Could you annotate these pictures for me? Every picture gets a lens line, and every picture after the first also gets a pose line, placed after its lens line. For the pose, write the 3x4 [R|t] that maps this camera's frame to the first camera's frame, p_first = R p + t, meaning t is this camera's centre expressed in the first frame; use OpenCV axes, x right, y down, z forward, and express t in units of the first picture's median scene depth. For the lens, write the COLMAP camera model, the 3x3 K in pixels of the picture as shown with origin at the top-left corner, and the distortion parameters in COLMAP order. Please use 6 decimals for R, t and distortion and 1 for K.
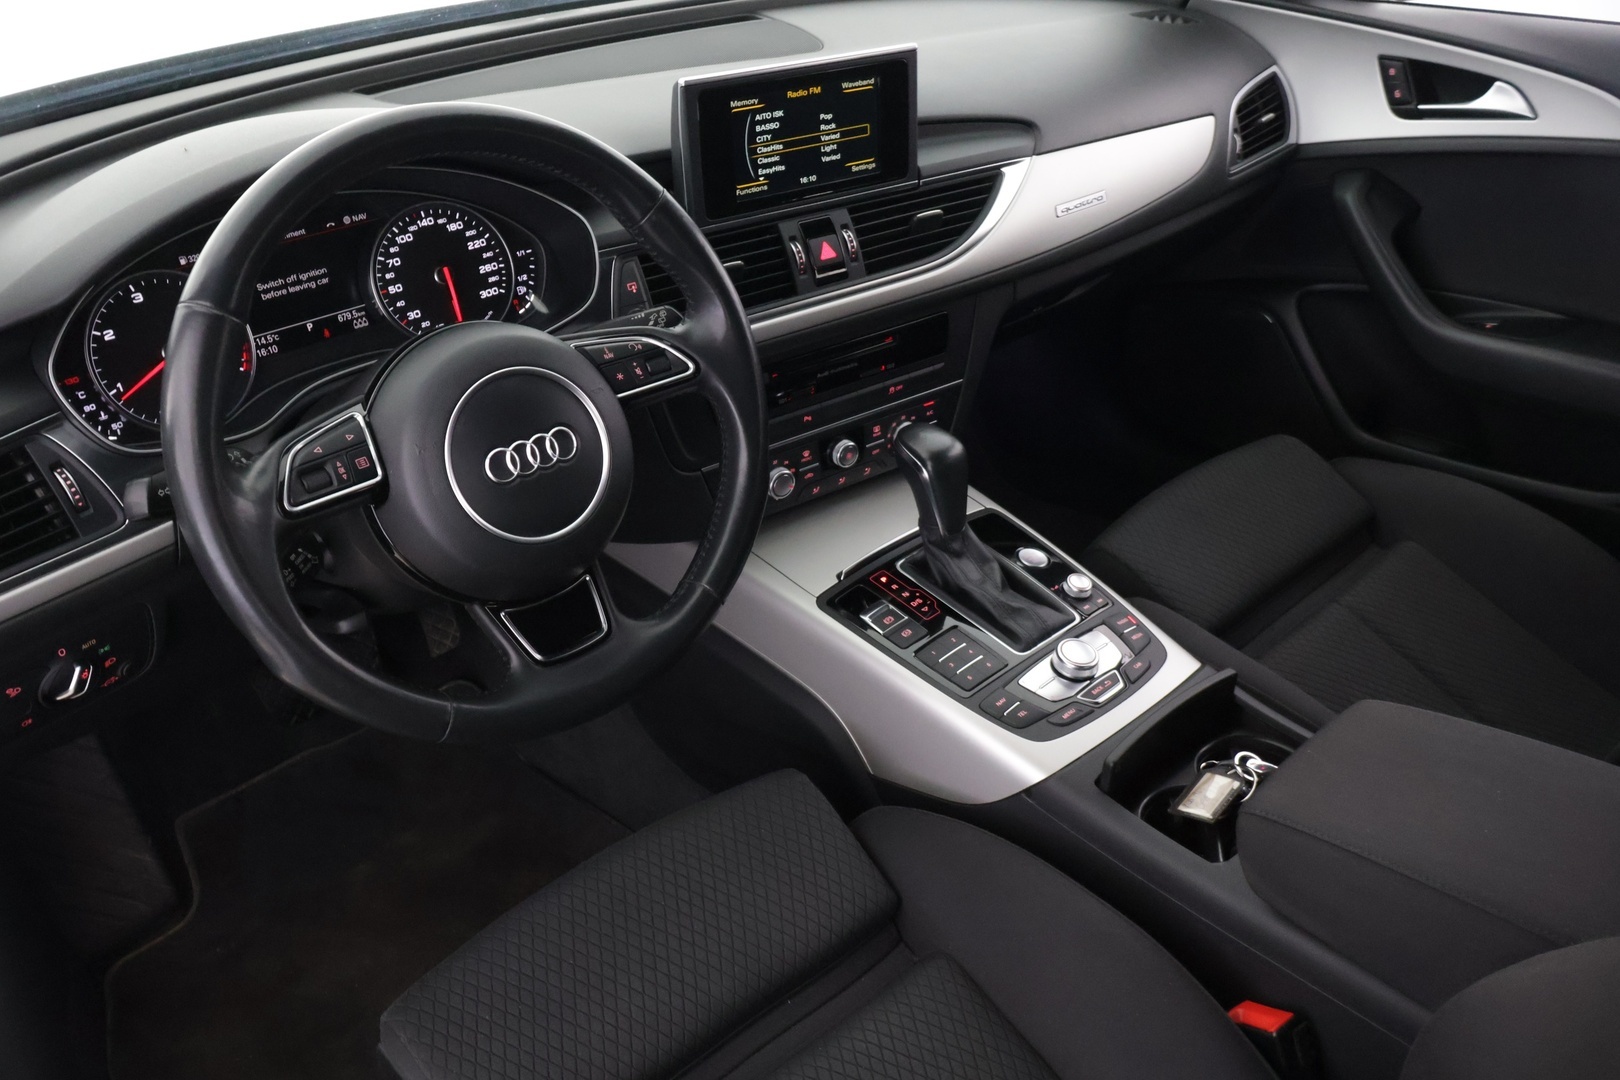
lens RADIAL K [[1350.5, 0, 810.5], [0, 1350.5, 532.4], [0, 0, 1]] dist [-0.007169, 0.007363]
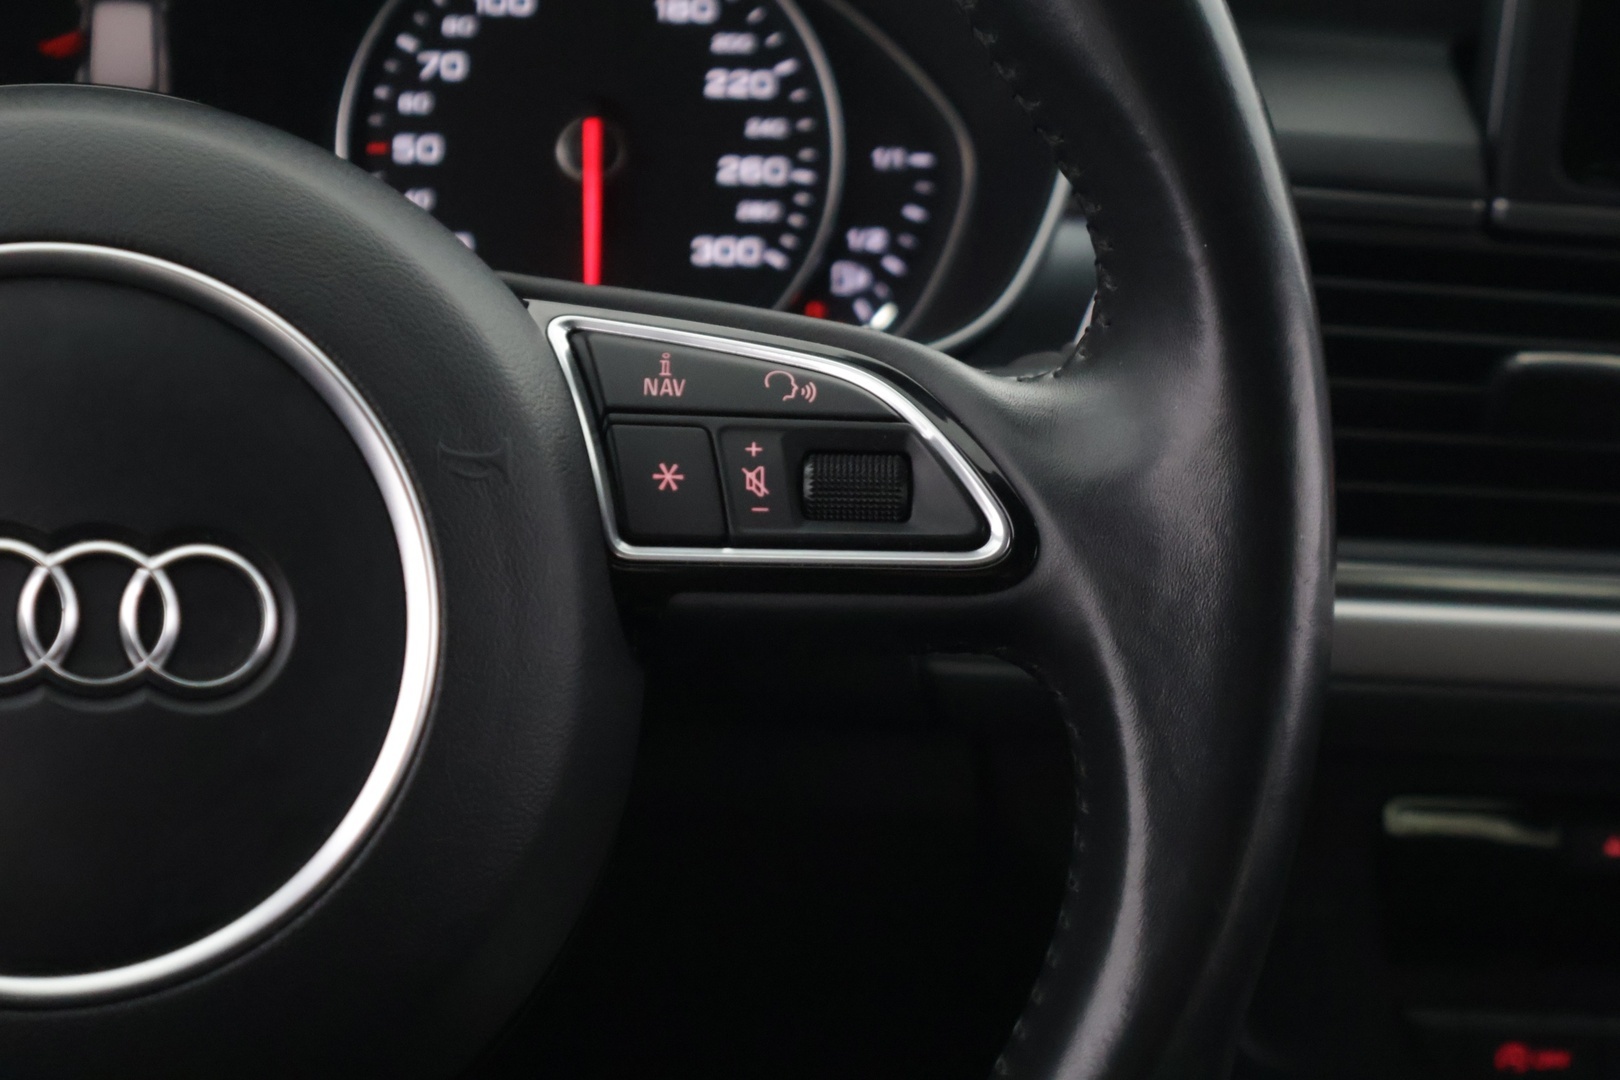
lens RADIAL K [[3271.6, 0, 810.0], [0, 3271.6, 540.0], [0, 0, 1]] dist [0.023995, -0.175855]
pose [[0.838690, 0.238441, -0.489638, 0.126753], [-0.349726, 0.924993, -0.148591, -0.023628], [0.417481, 0.295861, 0.859171, 0.418260]]
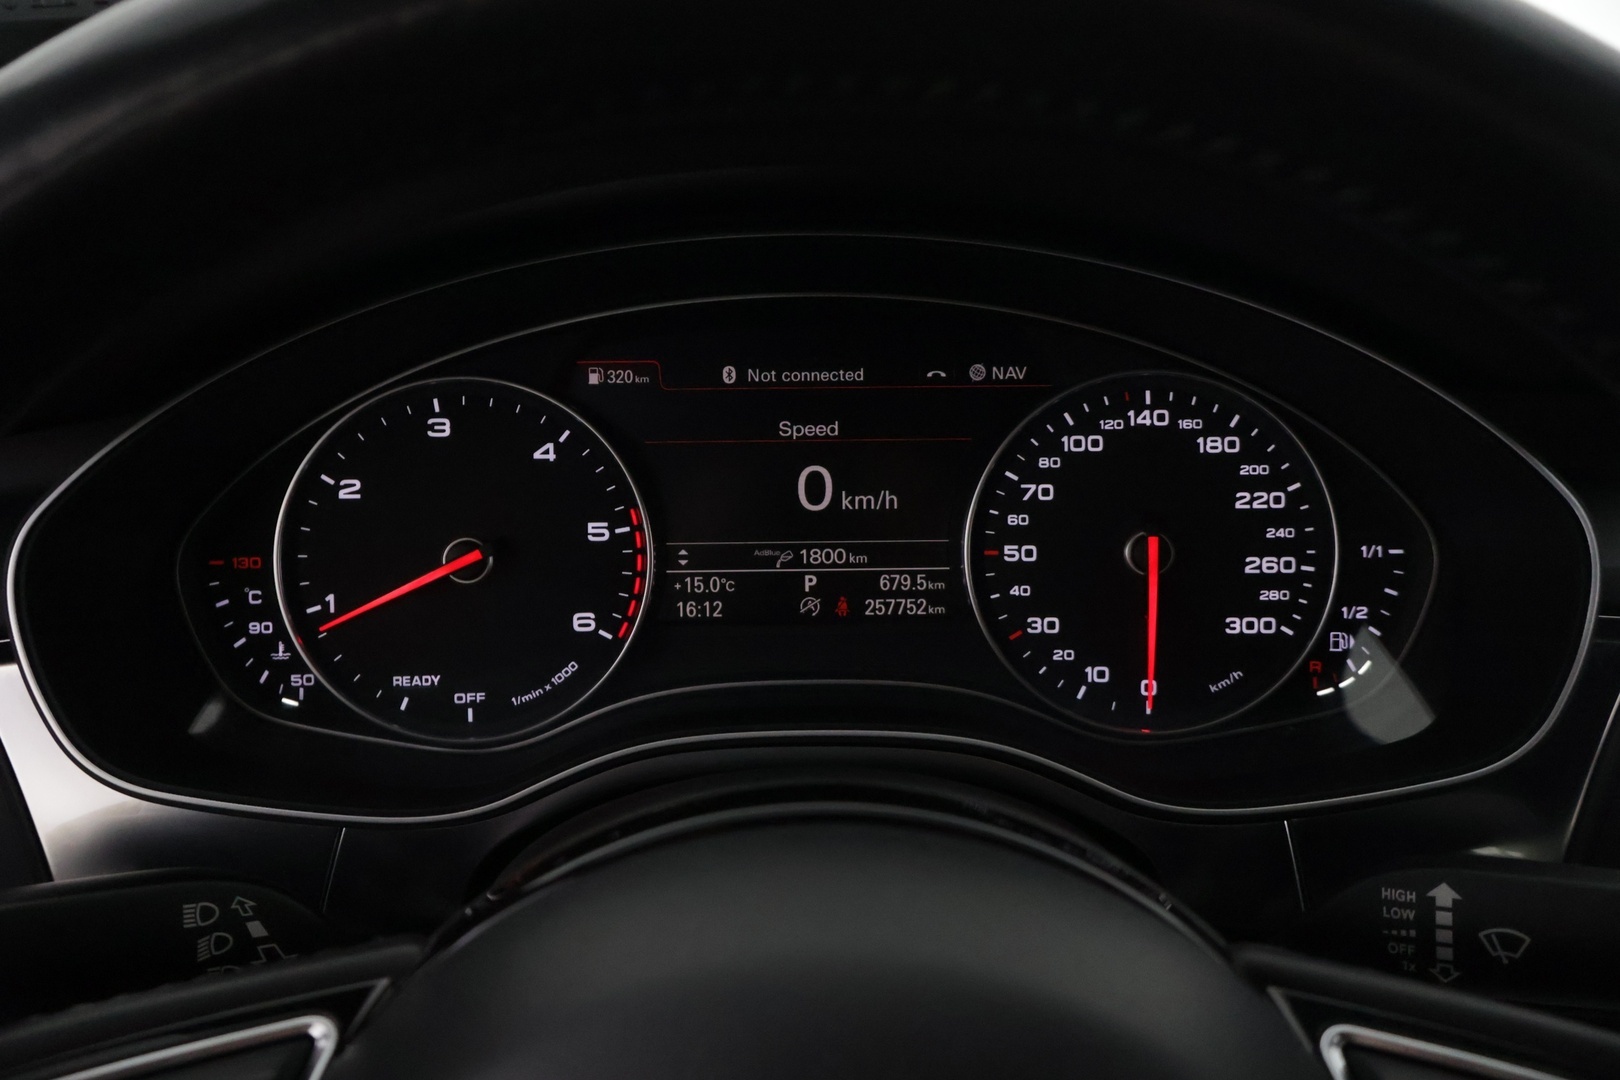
lens RADIAL K [[1334.3, 0, 805.1], [0, 1334.3, 543.3], [0, 0, 1]] dist [-0.017617, 0.000359]
pose [[0.745802, 0.271219, -0.608457, -0.104192], [-0.352063, 0.935866, -0.014371, -0.144929], [0.565536, 0.224933, 0.793457, 0.601502]]
